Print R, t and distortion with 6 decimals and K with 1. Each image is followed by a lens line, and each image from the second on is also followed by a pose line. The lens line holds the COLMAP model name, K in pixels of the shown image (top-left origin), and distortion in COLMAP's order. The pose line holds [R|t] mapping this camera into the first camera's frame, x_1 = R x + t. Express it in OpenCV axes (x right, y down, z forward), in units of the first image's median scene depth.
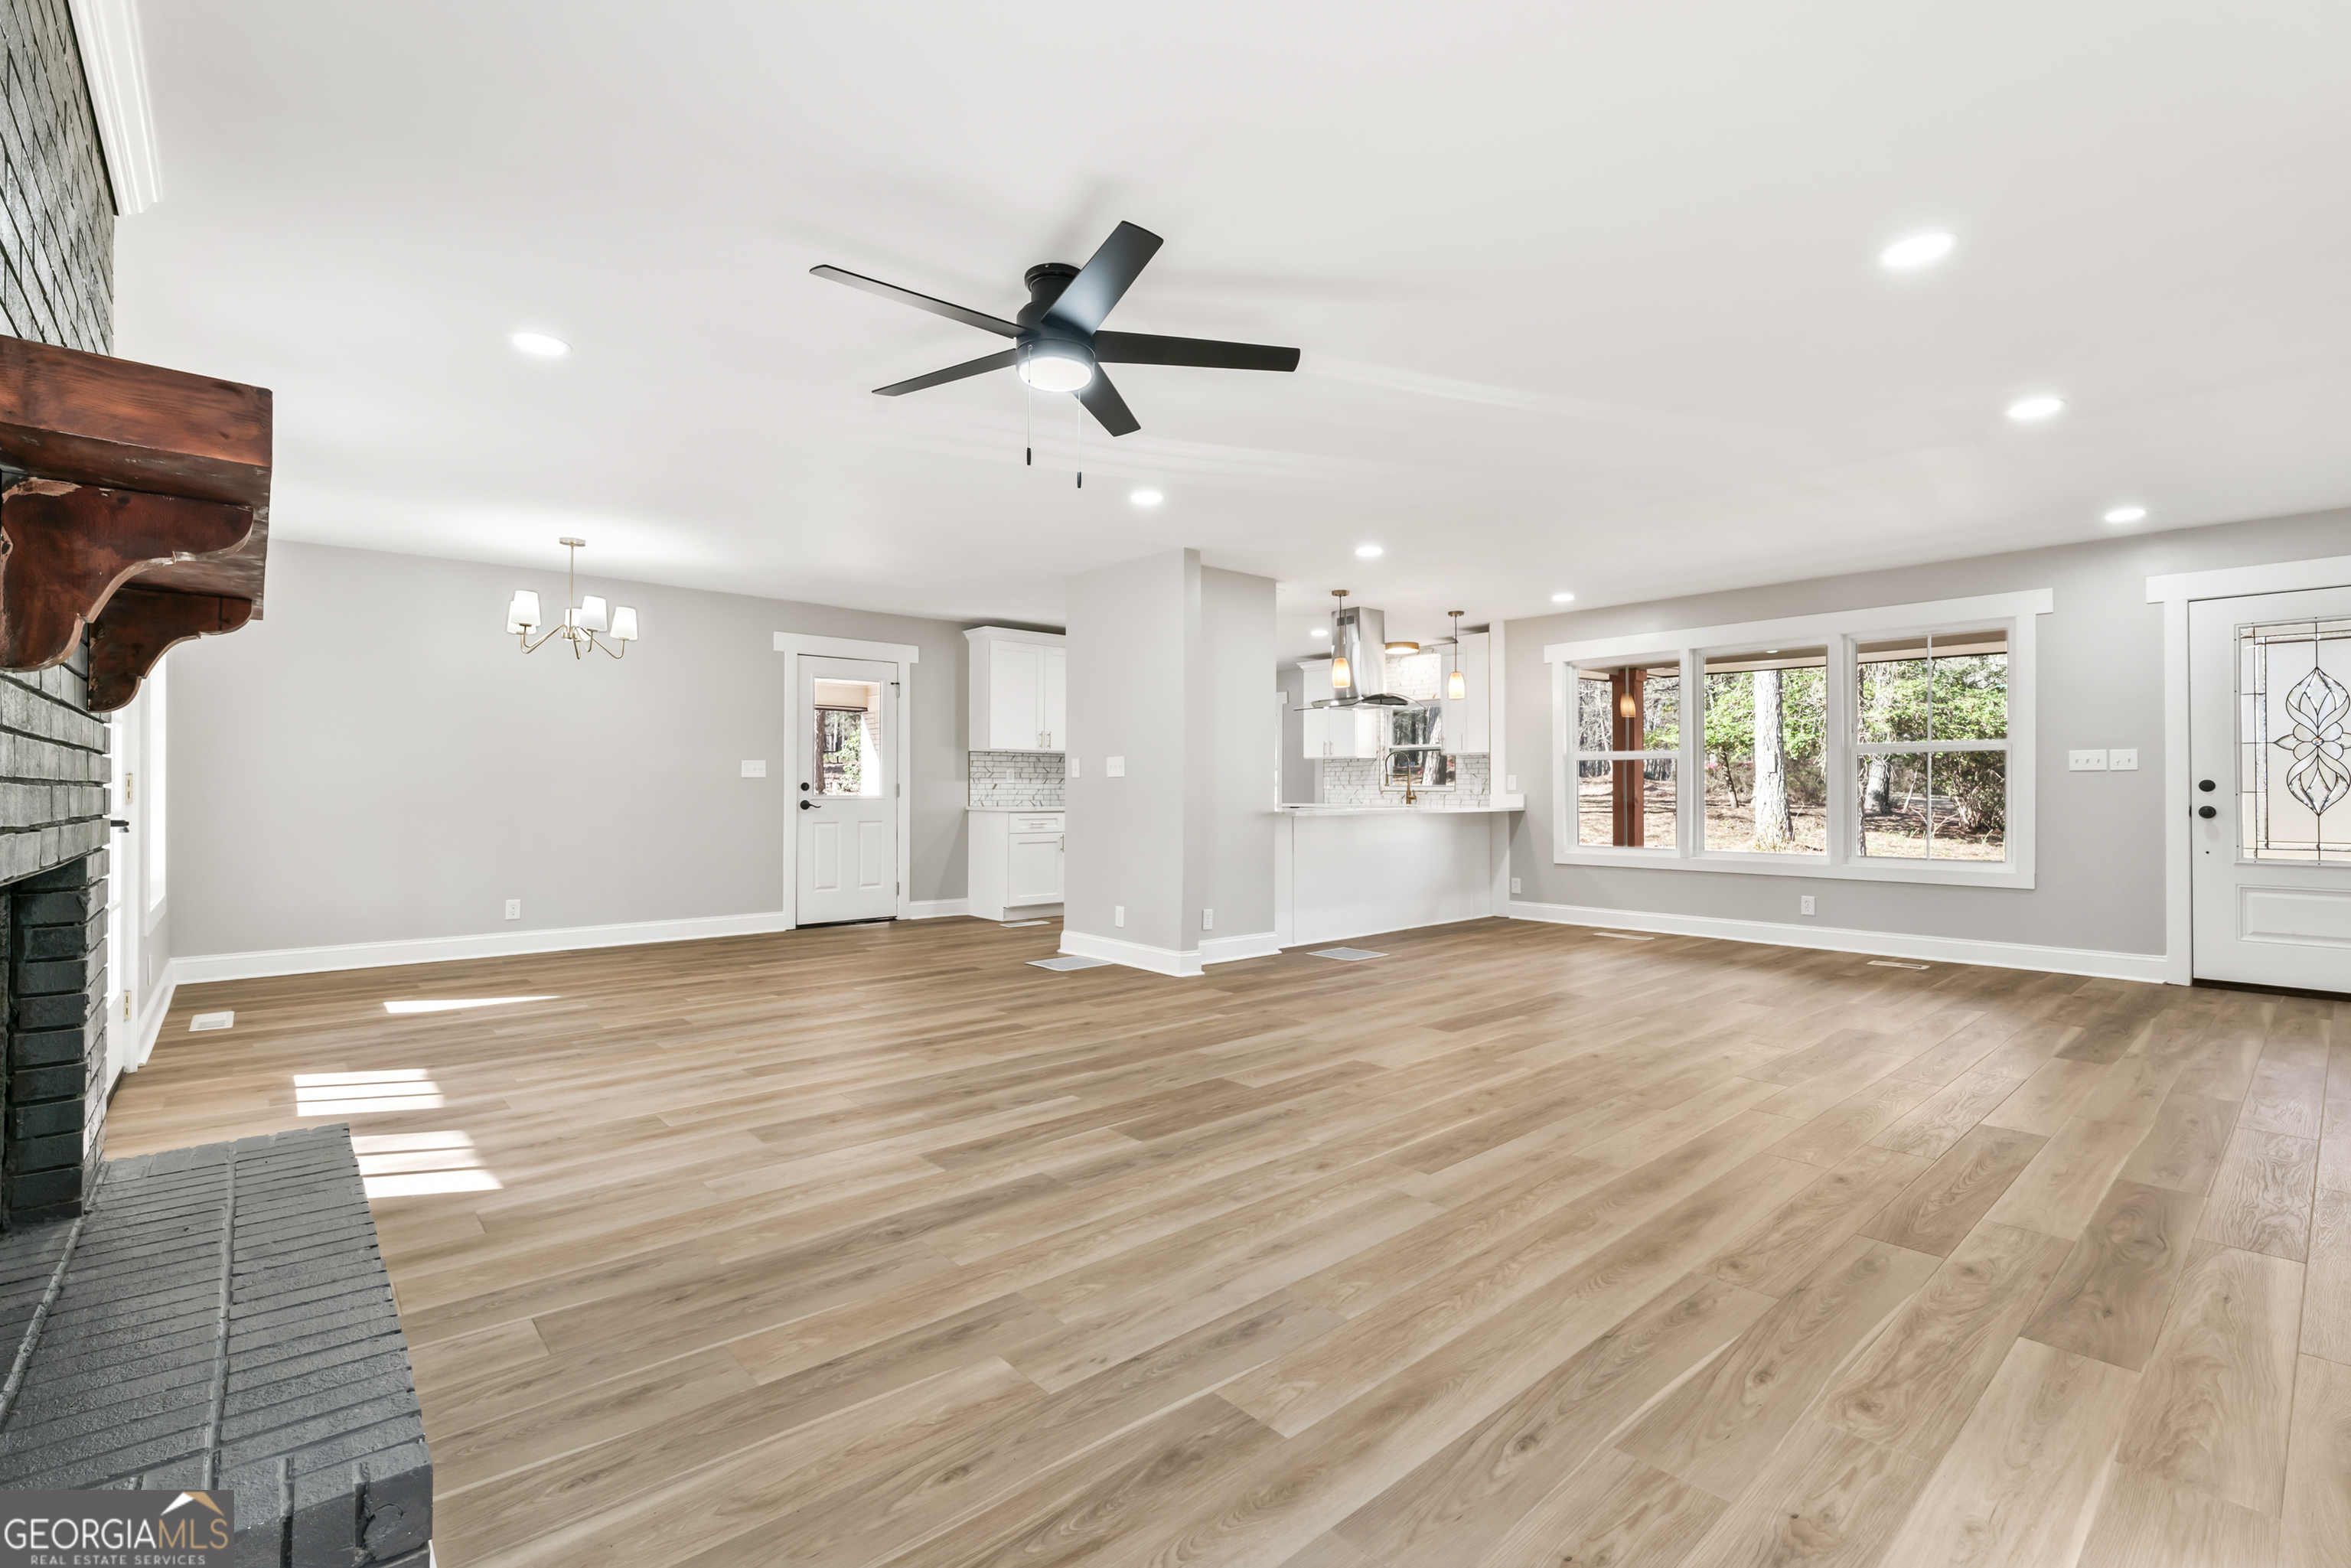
lens RADIAL K [[1051.5, 0, 1155.9], [0, 1051.5, 776.9], [0, 0, 1]] dist [-0.009961, 0.000746]
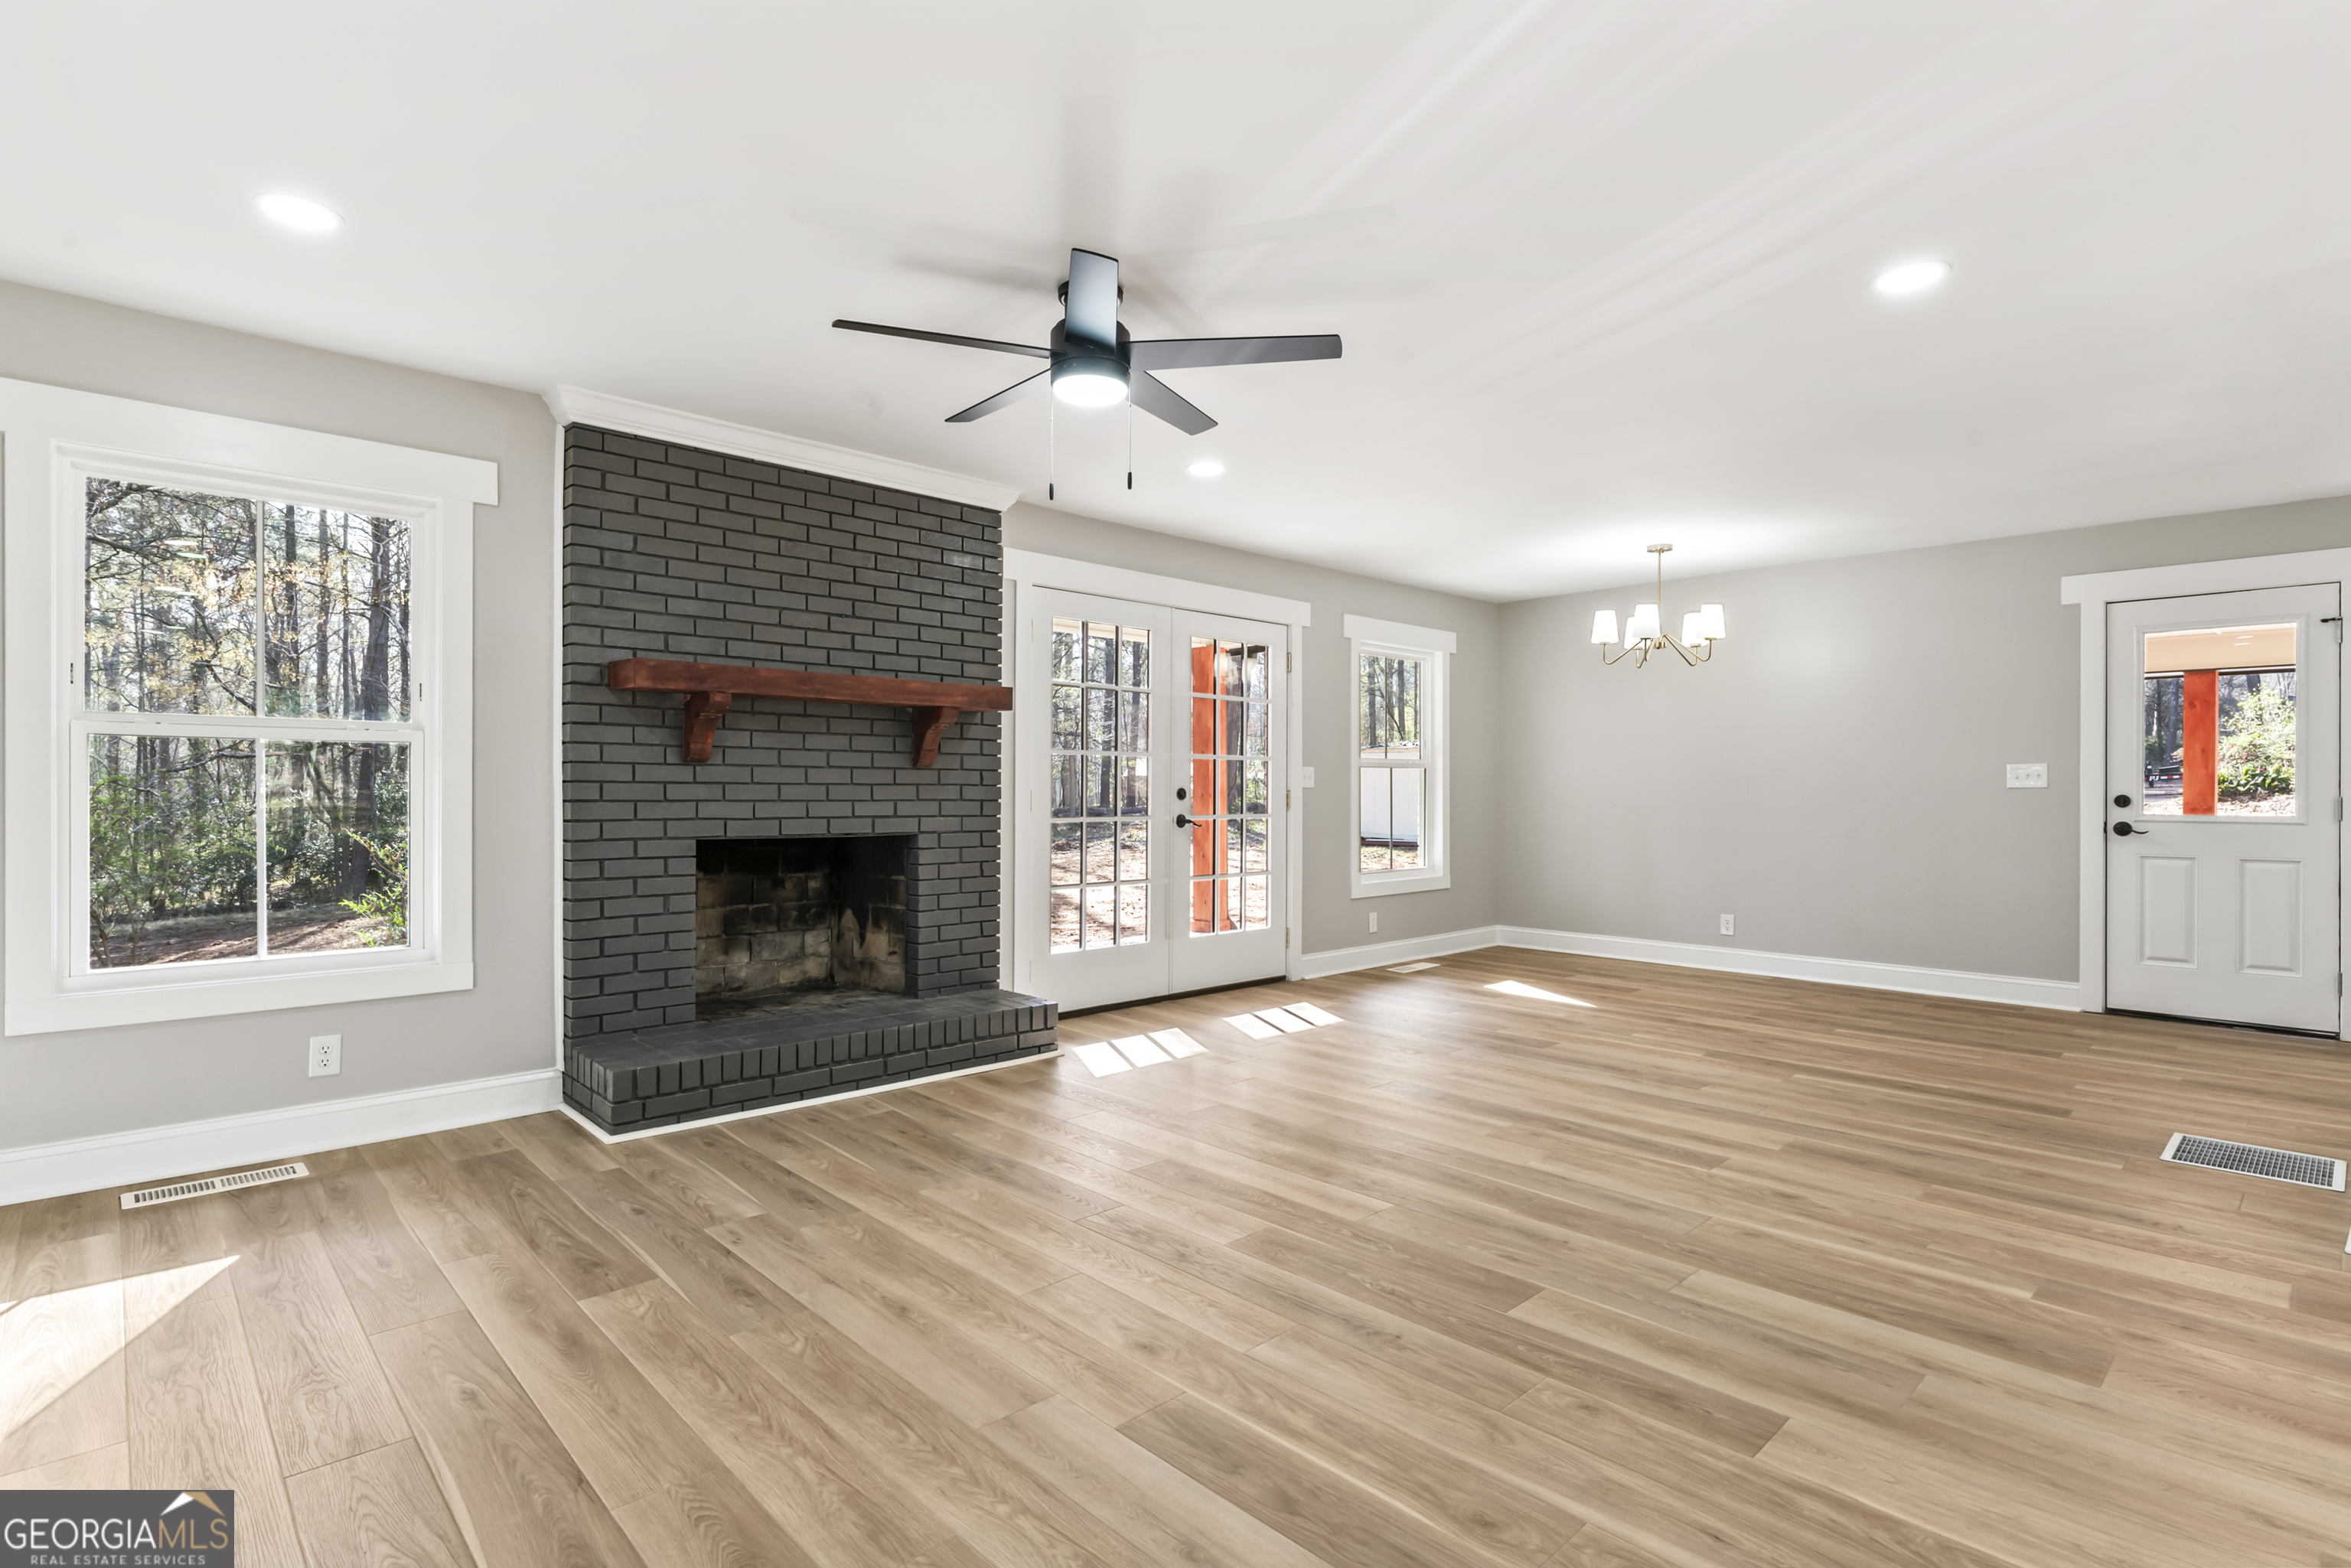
lens RADIAL K [[1119.2, 0, 1161.7], [0, 1119.2, 794.3], [0, 0, 1]] dist [-0.005480, 0.000559]
pose [[0.044763, 0.004850, -0.998986, 0.907422], [0.008080, 0.999954, 0.005217, -0.010229], [0.998965, -0.008306, 0.044722, 0.968304]]
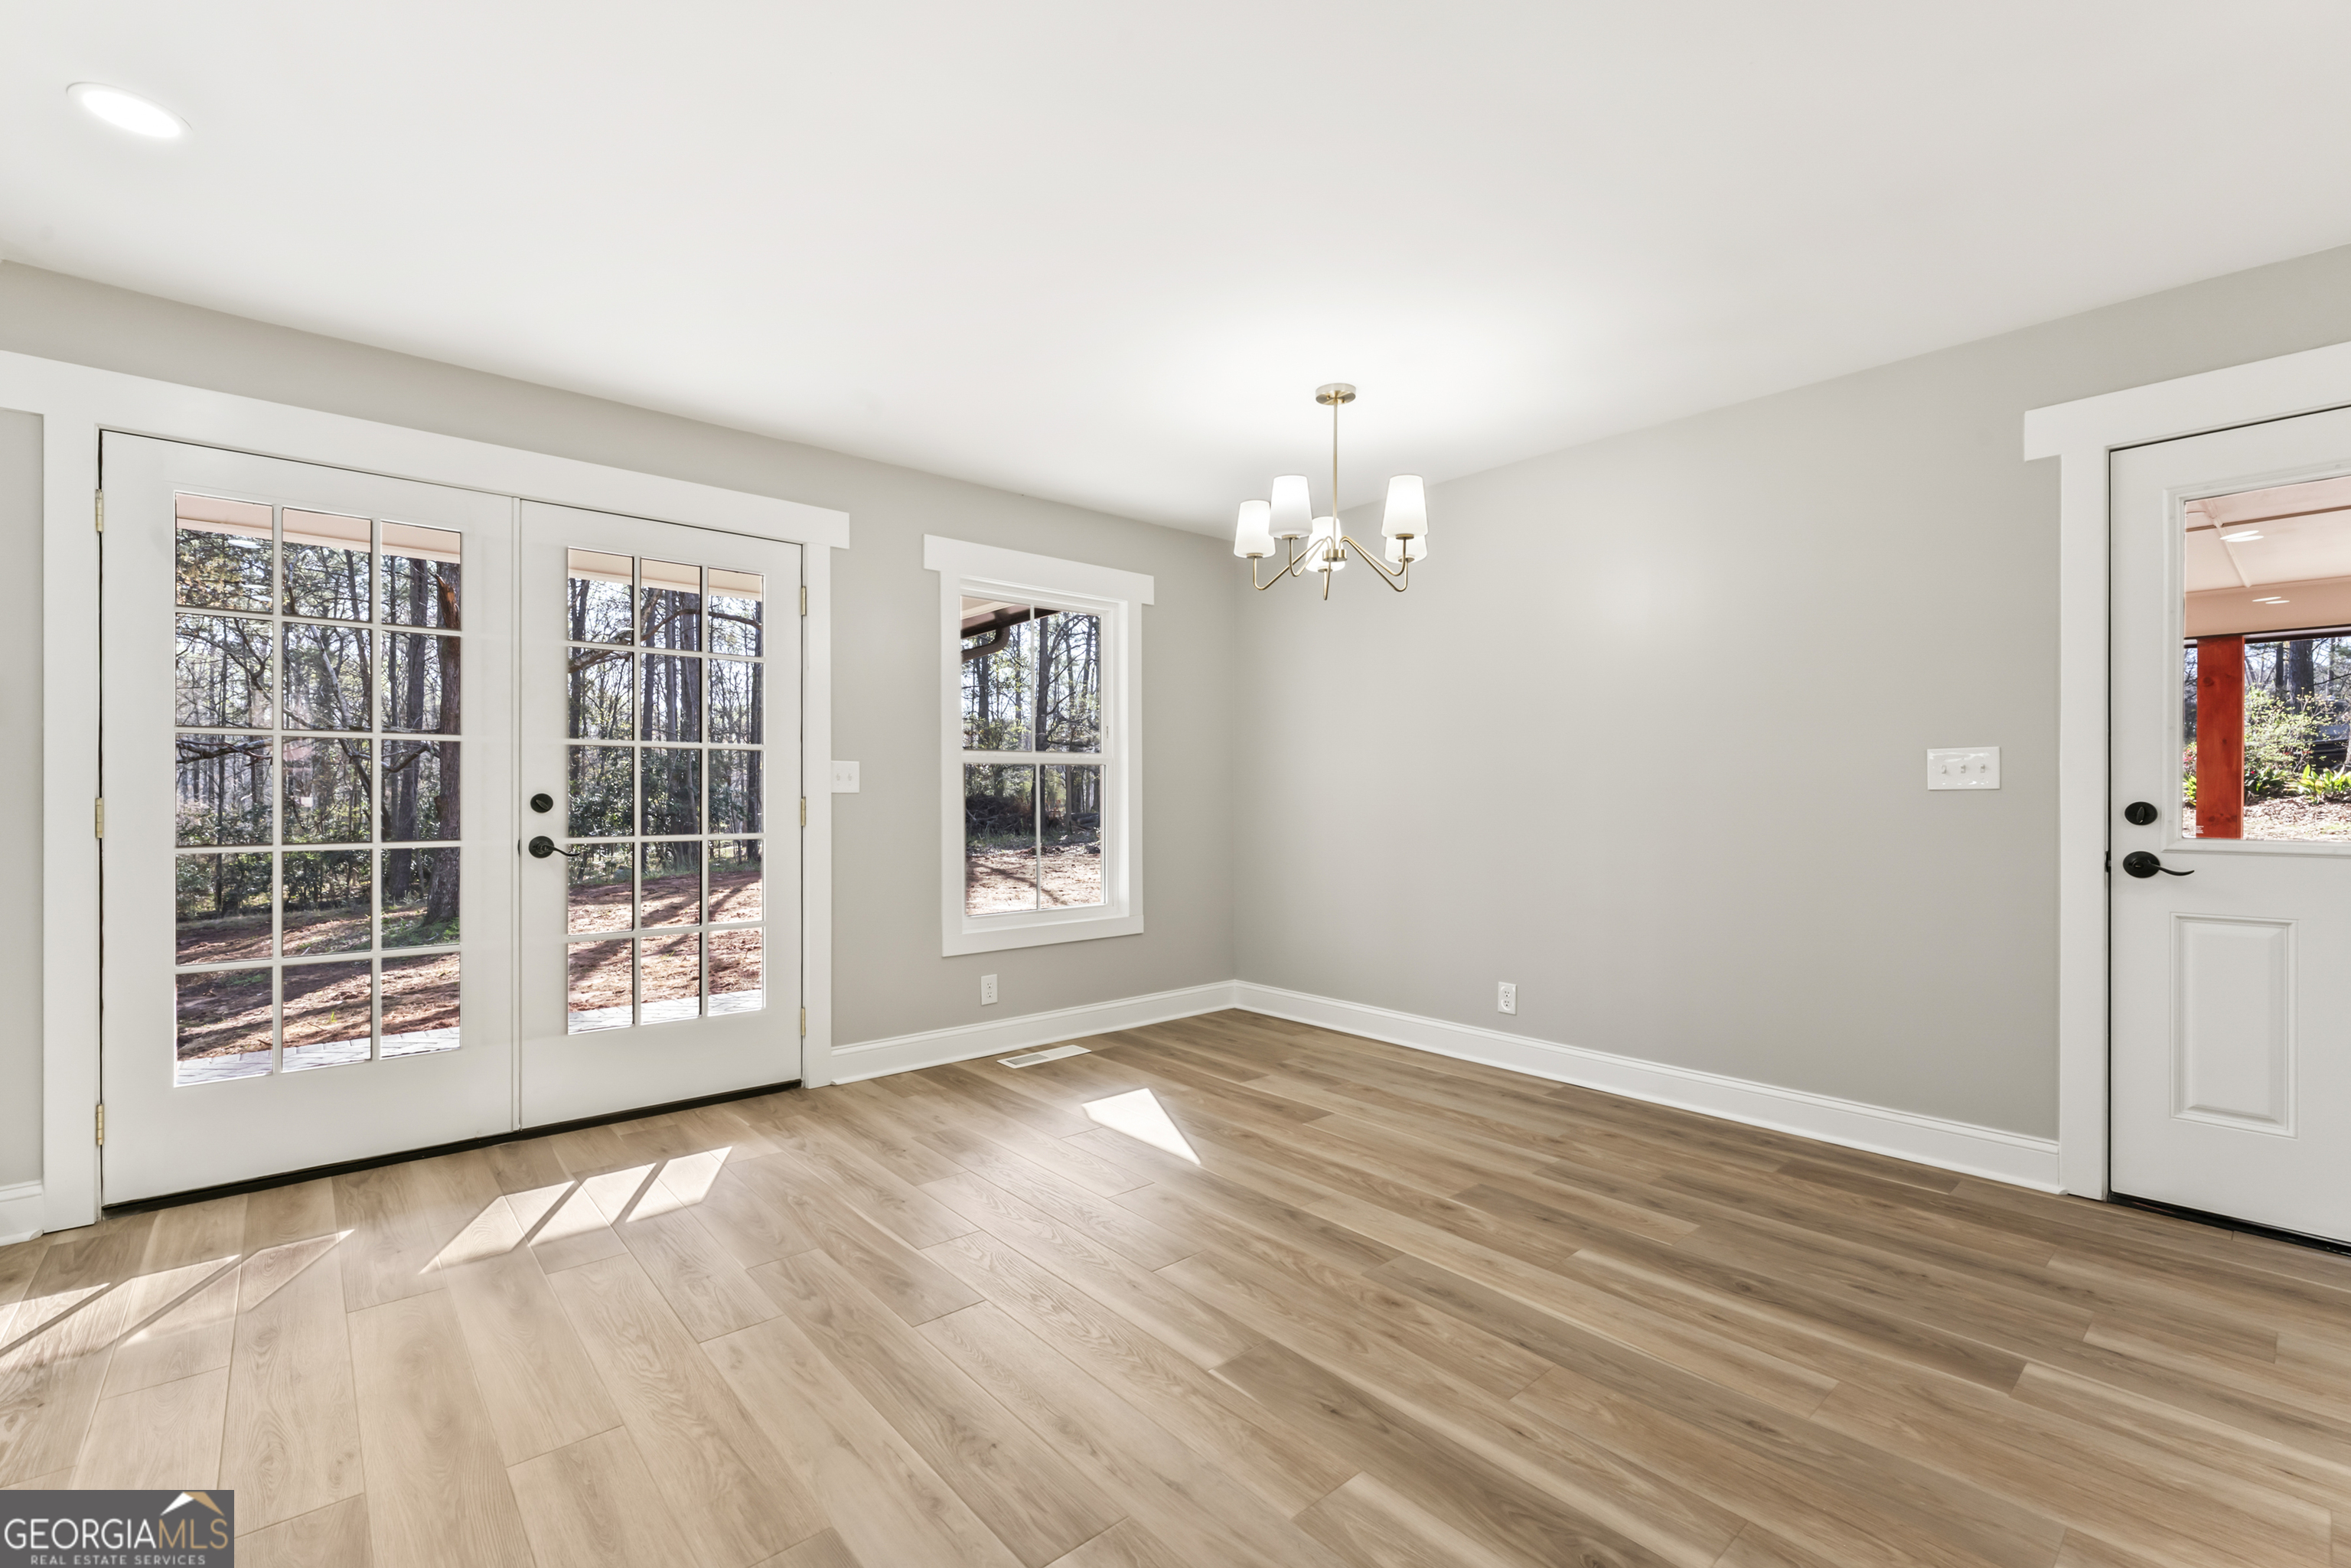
lens RADIAL K [[1010.0, 0, 1156.9], [0, 1010.0, 801.5], [0, 0, 1]] dist [0.000412, -0.000067]
pose [[0.006167, 0.006190, -0.999962, 0.020560], [0.010246, 0.999928, 0.006253, -0.001566], [0.999928, -0.010285, 0.006103, 1.765058]]
